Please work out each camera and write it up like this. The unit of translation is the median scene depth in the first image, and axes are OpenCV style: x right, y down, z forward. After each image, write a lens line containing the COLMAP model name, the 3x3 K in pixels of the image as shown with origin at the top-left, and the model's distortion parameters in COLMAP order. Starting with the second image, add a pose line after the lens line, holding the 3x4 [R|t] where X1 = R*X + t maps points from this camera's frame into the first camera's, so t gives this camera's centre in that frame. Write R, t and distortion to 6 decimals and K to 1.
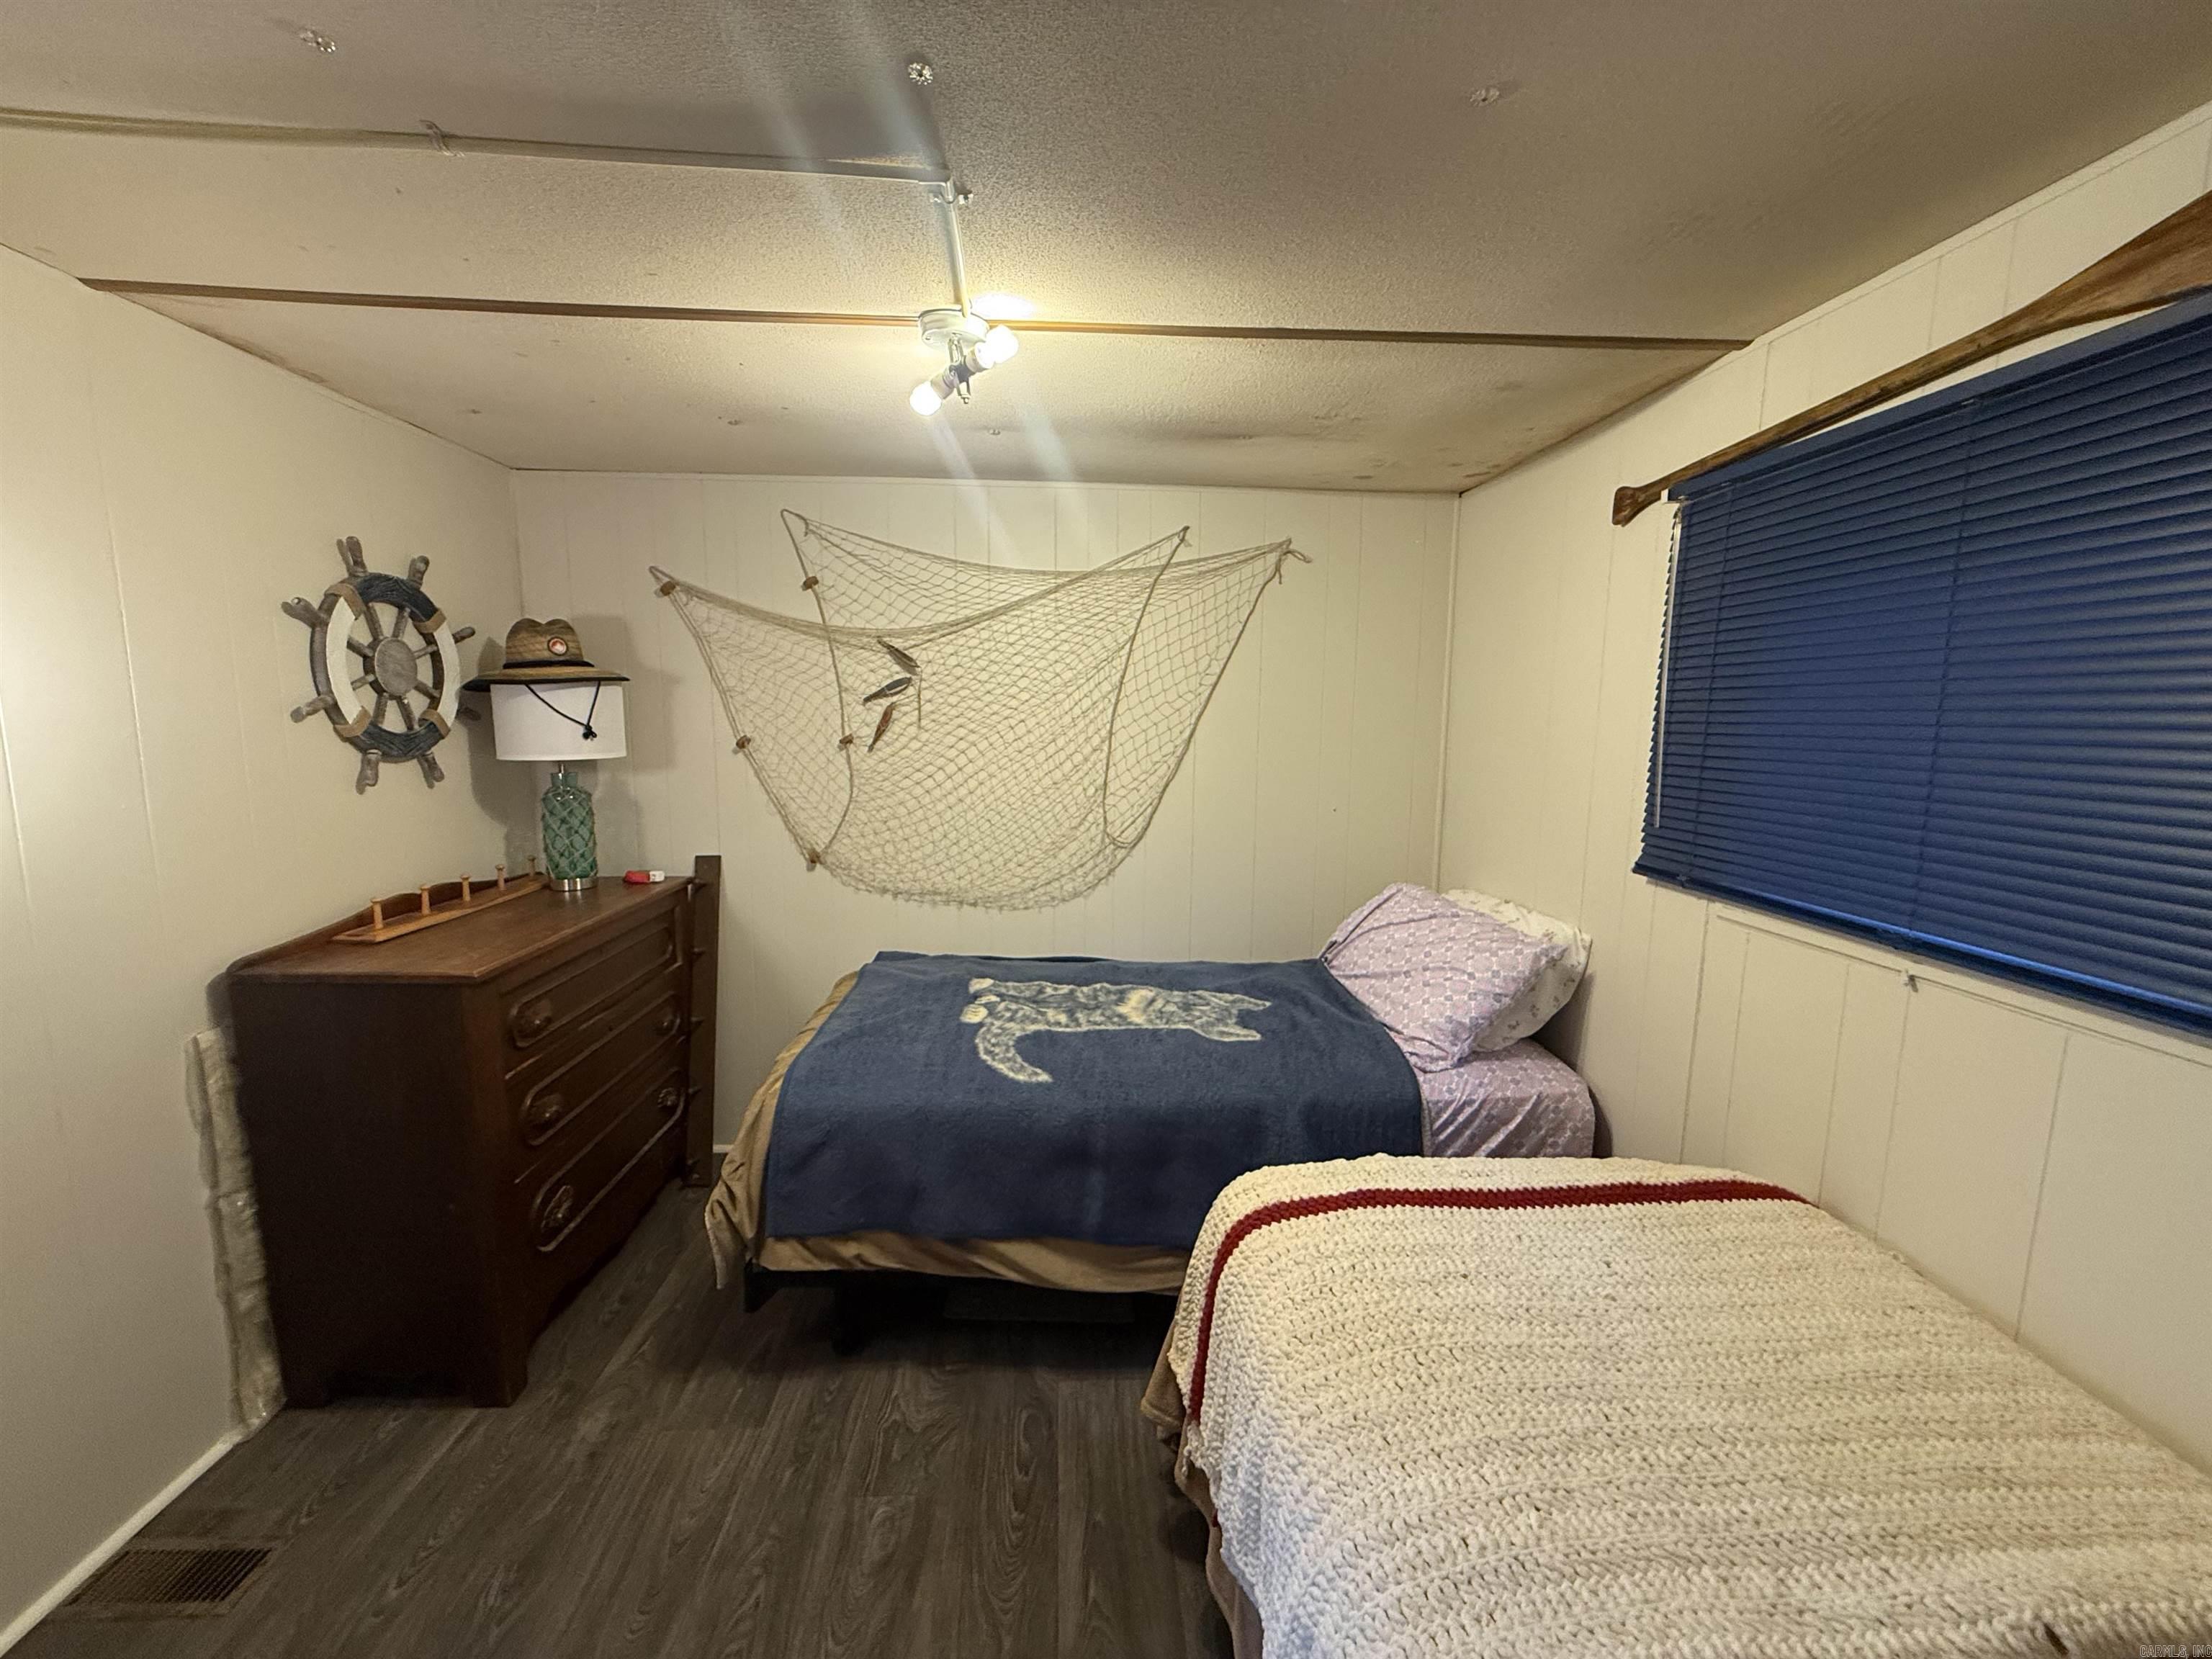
lens RADIAL K [[883.2, 0, 1106.9], [0, 883.2, 829.7], [0, 0, 1]] dist [-0.000620, 0.000940]
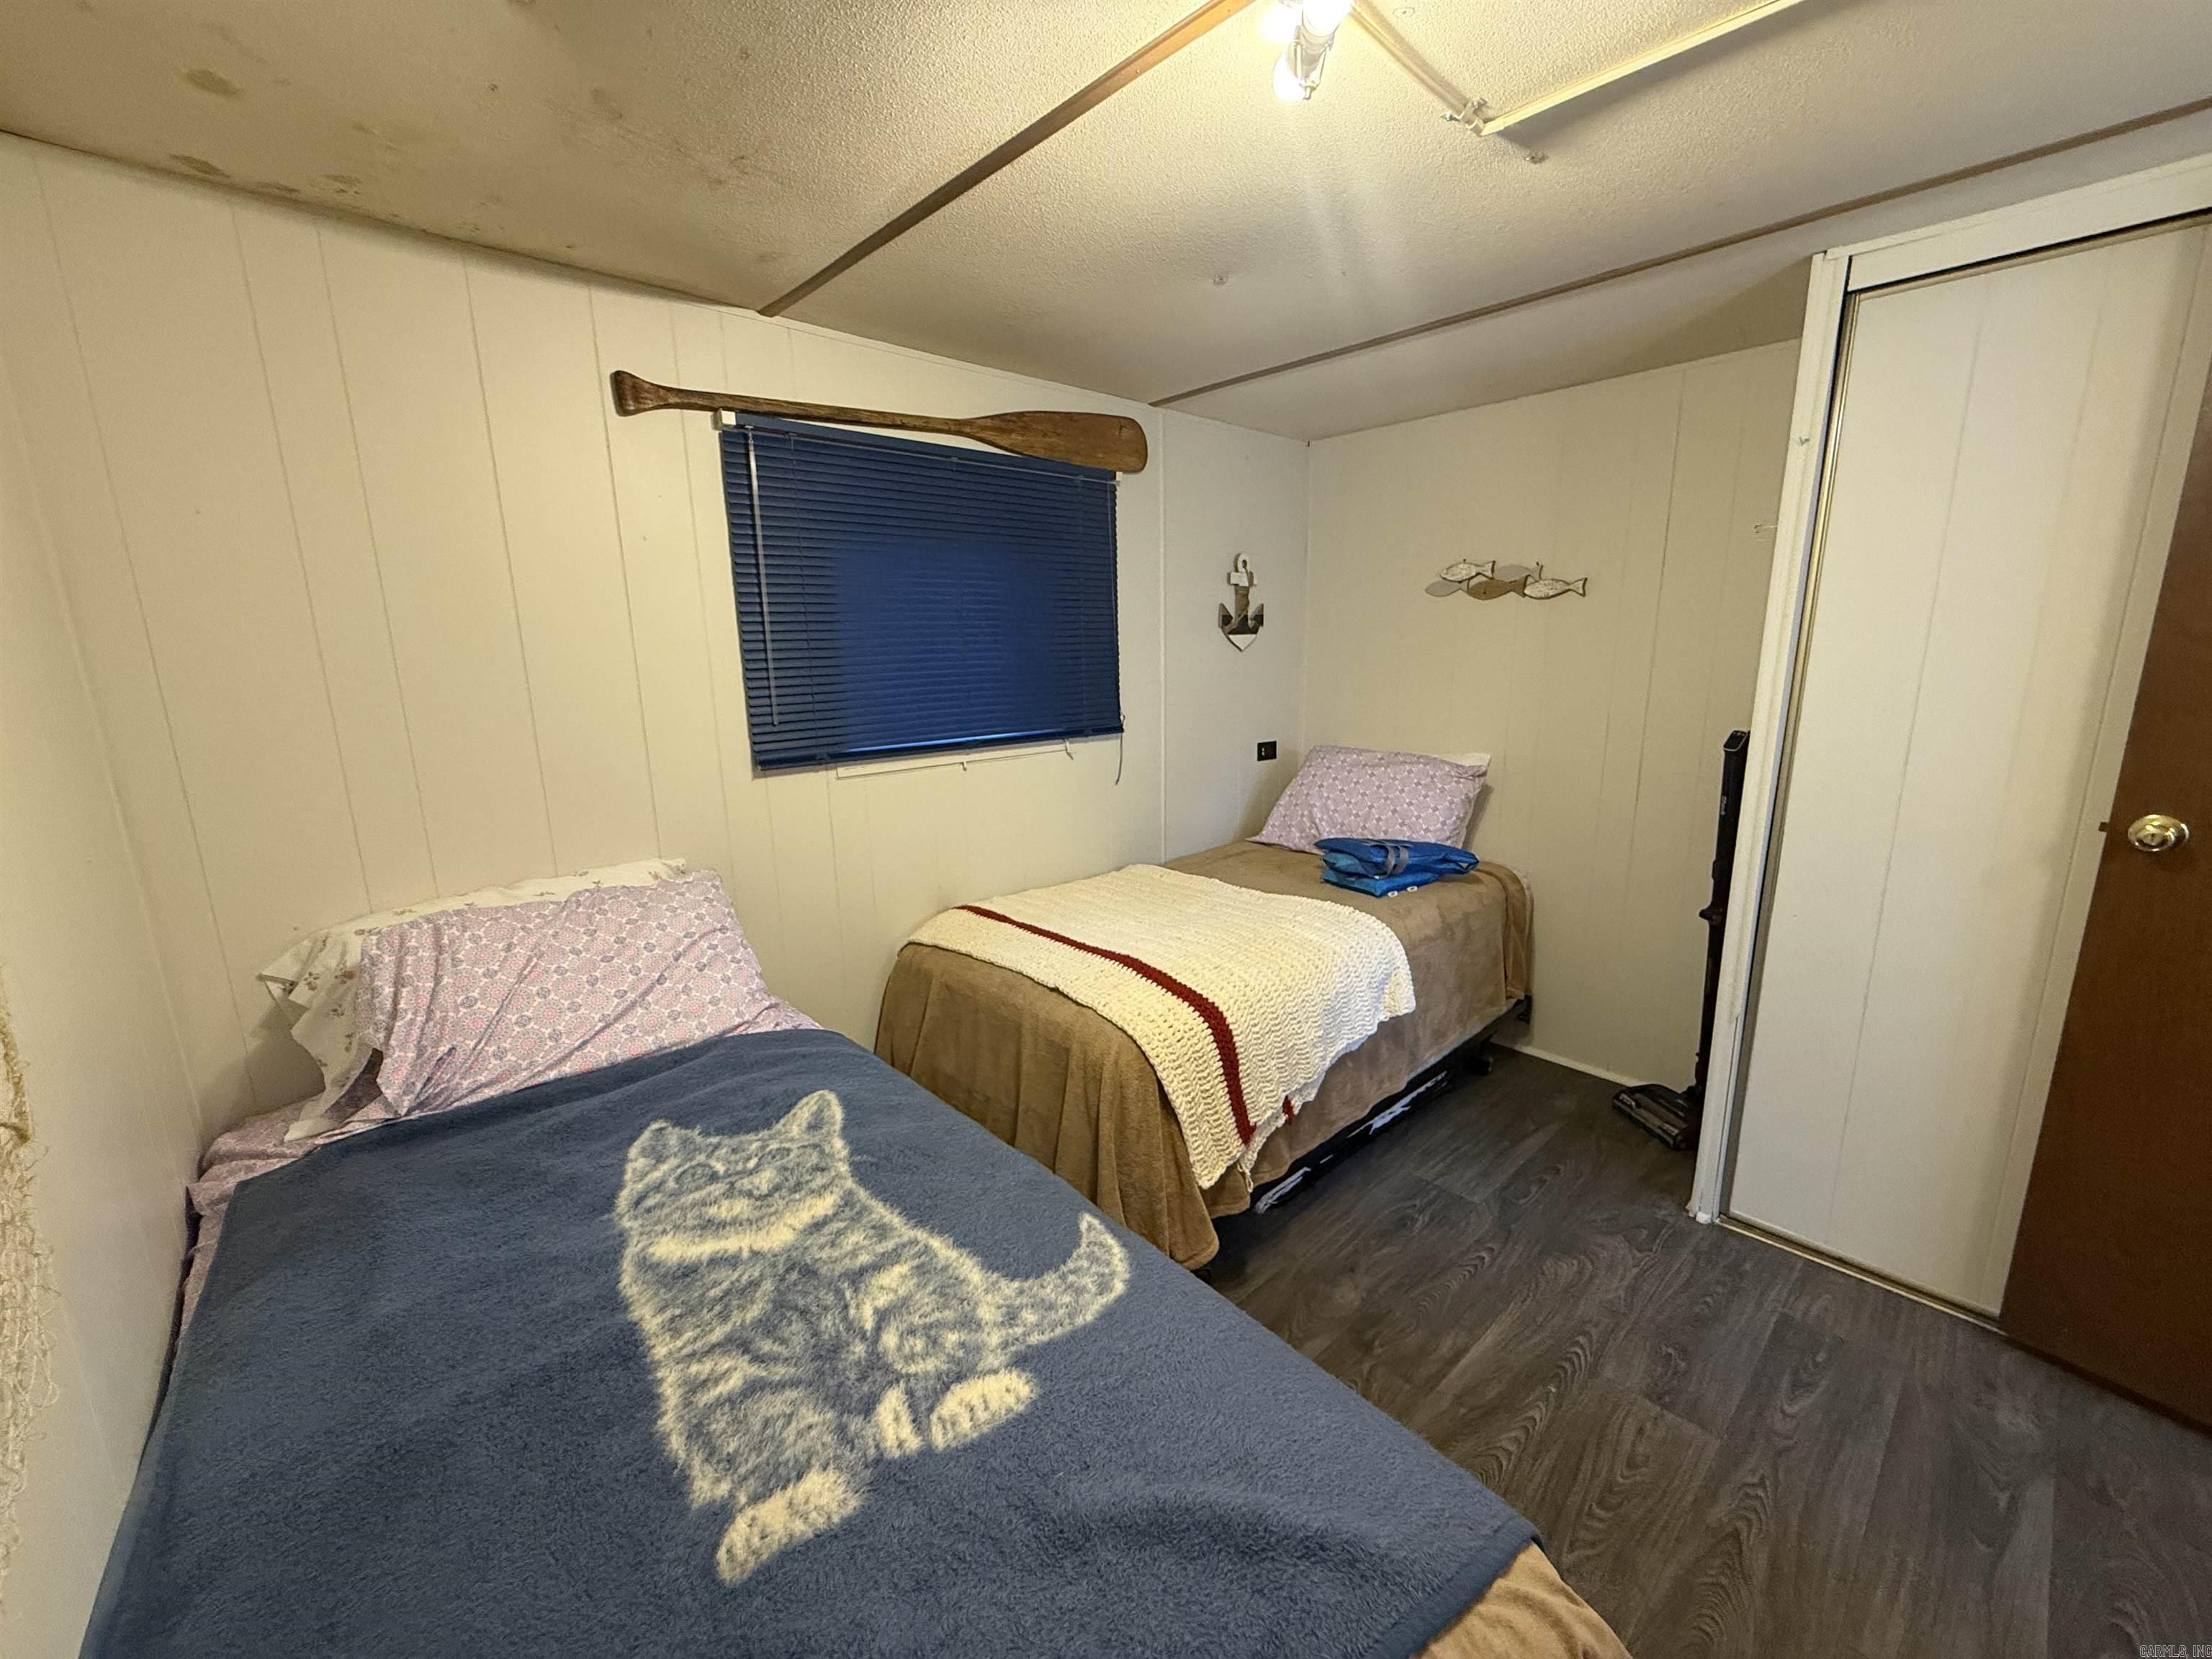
lens RADIAL K [[883.2, 0, 1099.8], [0, 883.2, 825.8], [0, 0, 1]] dist [-0.000620, 0.000940]
pose [[-0.633552, -0.157427, 0.757514, -0.435756], [0.111577, 0.950255, 0.290801, -0.133477], [-0.765612, 0.268759, -0.584471, 1.131627]]
